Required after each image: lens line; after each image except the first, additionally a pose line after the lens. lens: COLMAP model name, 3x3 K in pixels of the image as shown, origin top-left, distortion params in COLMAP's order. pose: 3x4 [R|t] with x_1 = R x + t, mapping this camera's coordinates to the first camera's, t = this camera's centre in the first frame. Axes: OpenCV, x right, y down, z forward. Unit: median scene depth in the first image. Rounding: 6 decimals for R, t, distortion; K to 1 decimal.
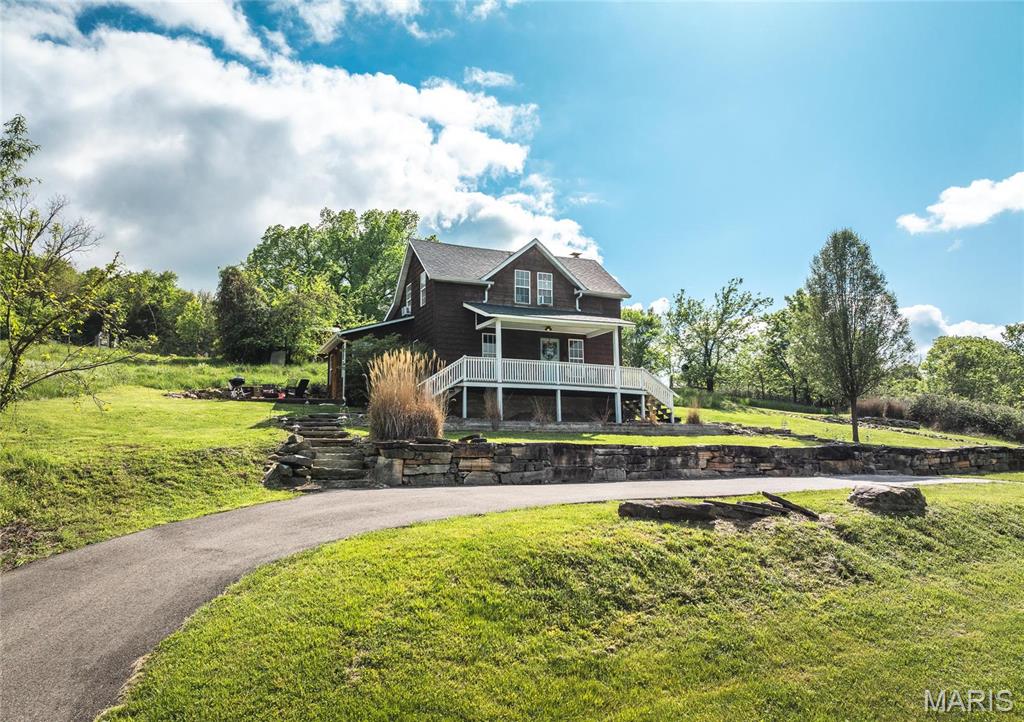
lens RADIAL K [[737.0, 0, 512.0], [0, 737.0, 361.0], [0, 0, 1]] dist [-0.057291, 0.025100]
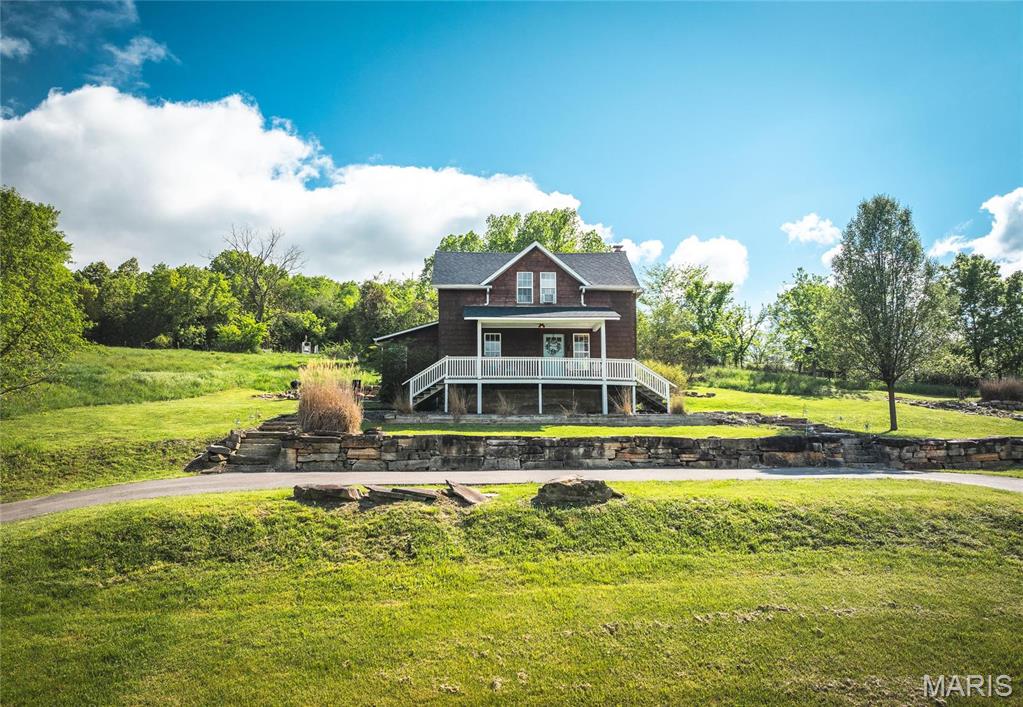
lens RADIAL K [[737.8, 0, 511.5], [0, 737.8, 353.5], [0, 0, 1]] dist [-0.026301, -0.003499]
pose [[0.934788, -0.042242, -0.352686, 0.468736], [0.044634, 0.999003, -0.001352, -0.005656], [0.352391, -0.014478, 0.935741, -0.013532]]
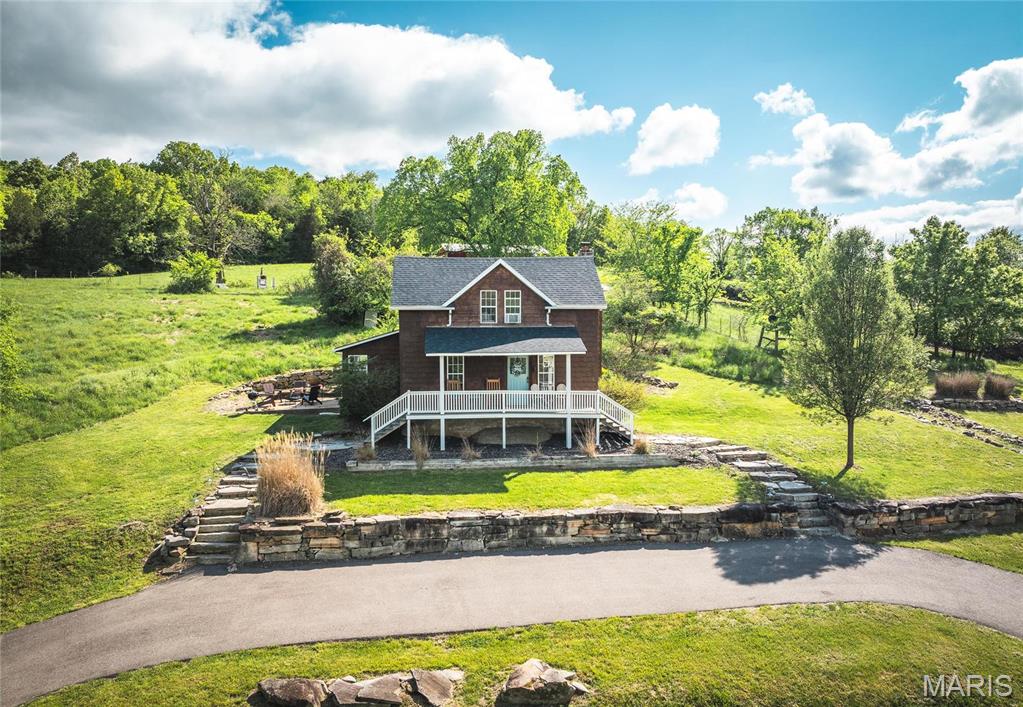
lens RADIAL K [[737.8, 0, 511.5], [0, 737.8, 353.5], [0, 0, 1]] dist [-0.026301, -0.003499]
pose [[0.951129, 0.018179, -0.308259, 0.462233], [0.038162, 0.983693, 0.175759, -0.275160], [0.306428, -0.178933, 0.934925, 0.039810]]
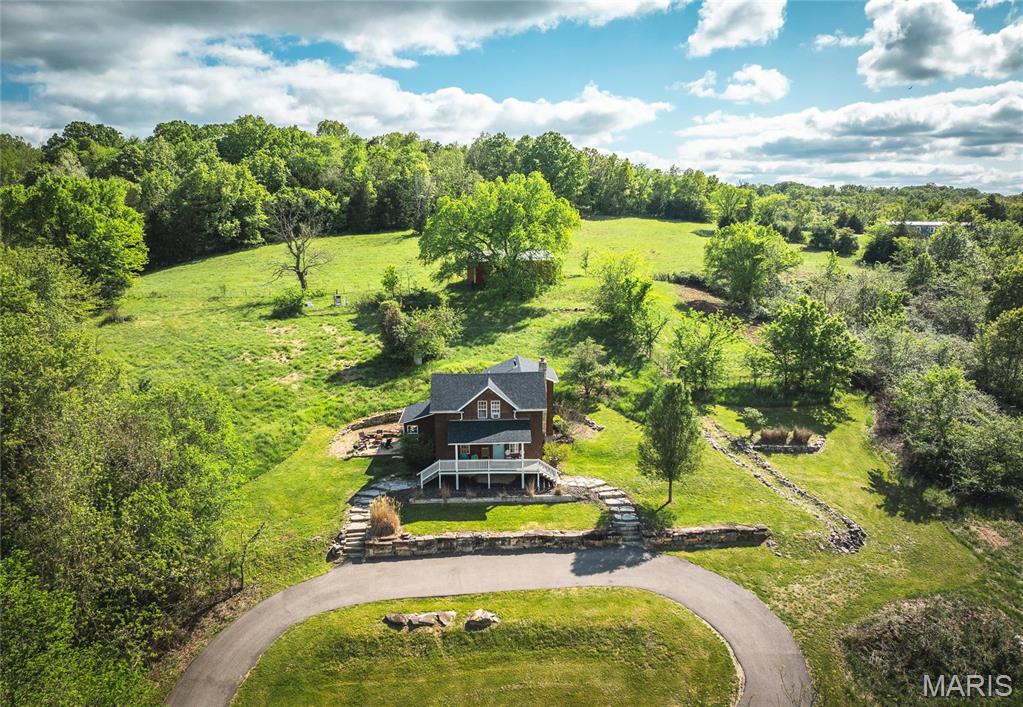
lens RADIAL K [[745.4, 0, 511.5], [0, 745.4, 353.5], [0, 0, 1]] dist [-0.000166, -0.001511]
pose [[0.930431, 0.075029, -0.358703, 0.973003], [0.046678, 0.946580, 0.319072, -1.081742], [0.363481, -0.313618, 0.877226, -0.792921]]
